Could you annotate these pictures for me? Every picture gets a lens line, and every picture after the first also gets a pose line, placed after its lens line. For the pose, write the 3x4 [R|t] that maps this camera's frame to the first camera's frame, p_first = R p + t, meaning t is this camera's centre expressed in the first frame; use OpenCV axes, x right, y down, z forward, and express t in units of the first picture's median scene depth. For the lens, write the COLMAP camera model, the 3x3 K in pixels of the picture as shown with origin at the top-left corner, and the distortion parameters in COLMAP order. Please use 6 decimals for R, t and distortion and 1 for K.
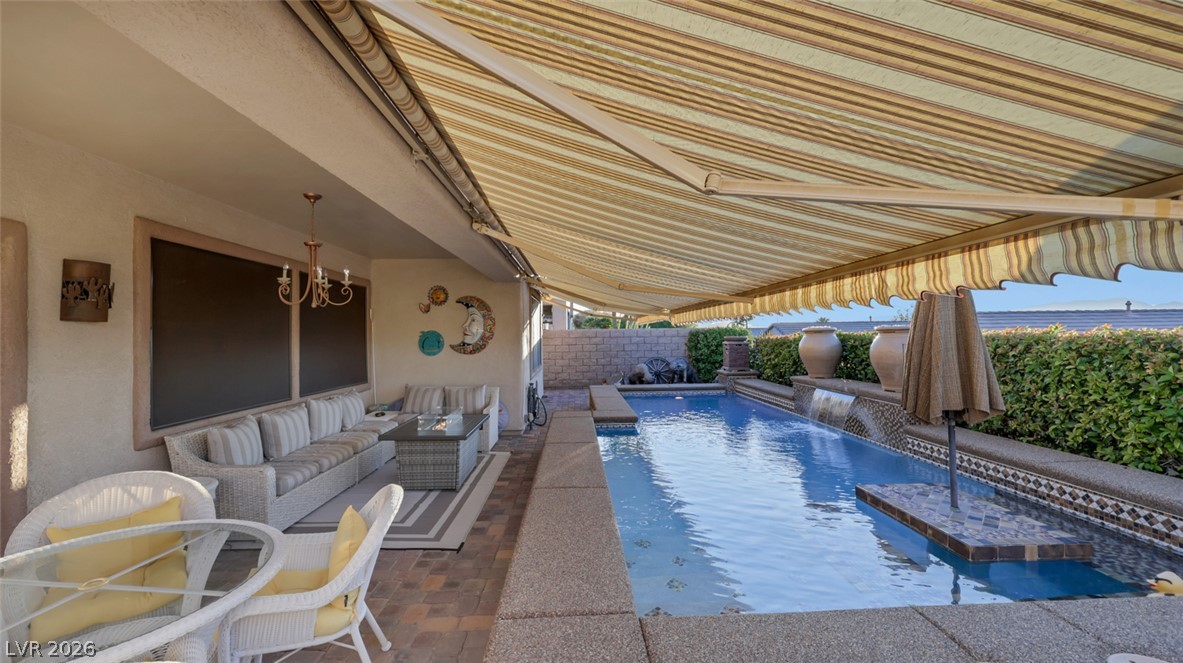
lens RADIAL K [[477.5, 0, 592.6], [0, 477.5, 326.3], [0, 0, 1]] dist [0.001293, 0.000429]
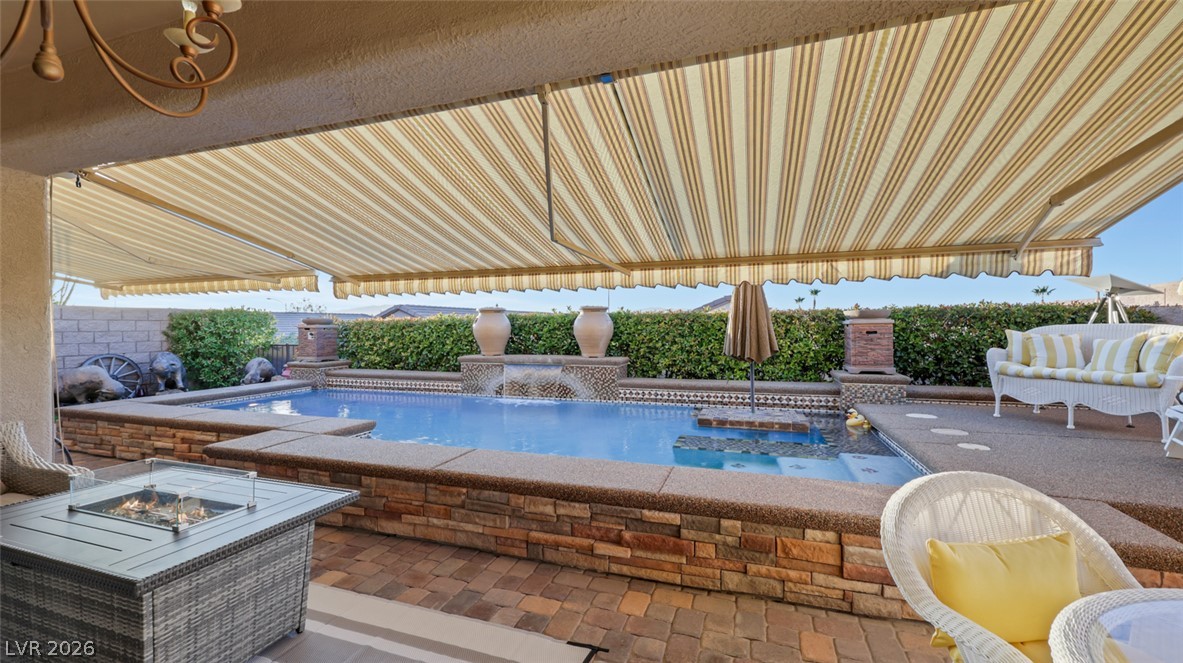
lens RADIAL K [[477.5, 0, 589.1], [0, 477.5, 329.1], [0, 0, 1]] dist [0.001293, 0.000429]
pose [[0.352996, 0.002398, 0.935622, -0.399938], [-0.015645, 0.999872, 0.003340, 0.039378], [-0.935494, -0.015817, 0.352989, 0.394612]]
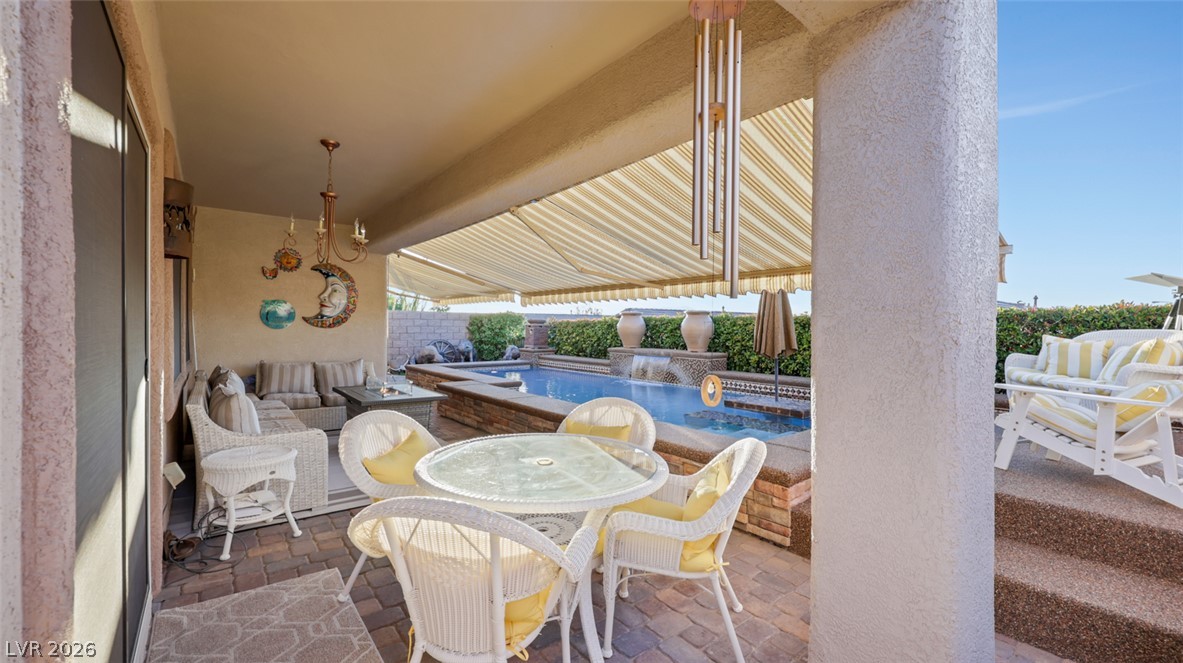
lens RADIAL K [[477.5, 0, 590.0], [0, 477.5, 330.5], [0, 0, 1]] dist [0.001293, 0.000429]
pose [[0.798768, 0.014116, 0.601474, -0.417786], [-0.029709, 0.999431, 0.015999, 0.034948], [-0.600906, -0.030648, 0.798732, -0.032334]]
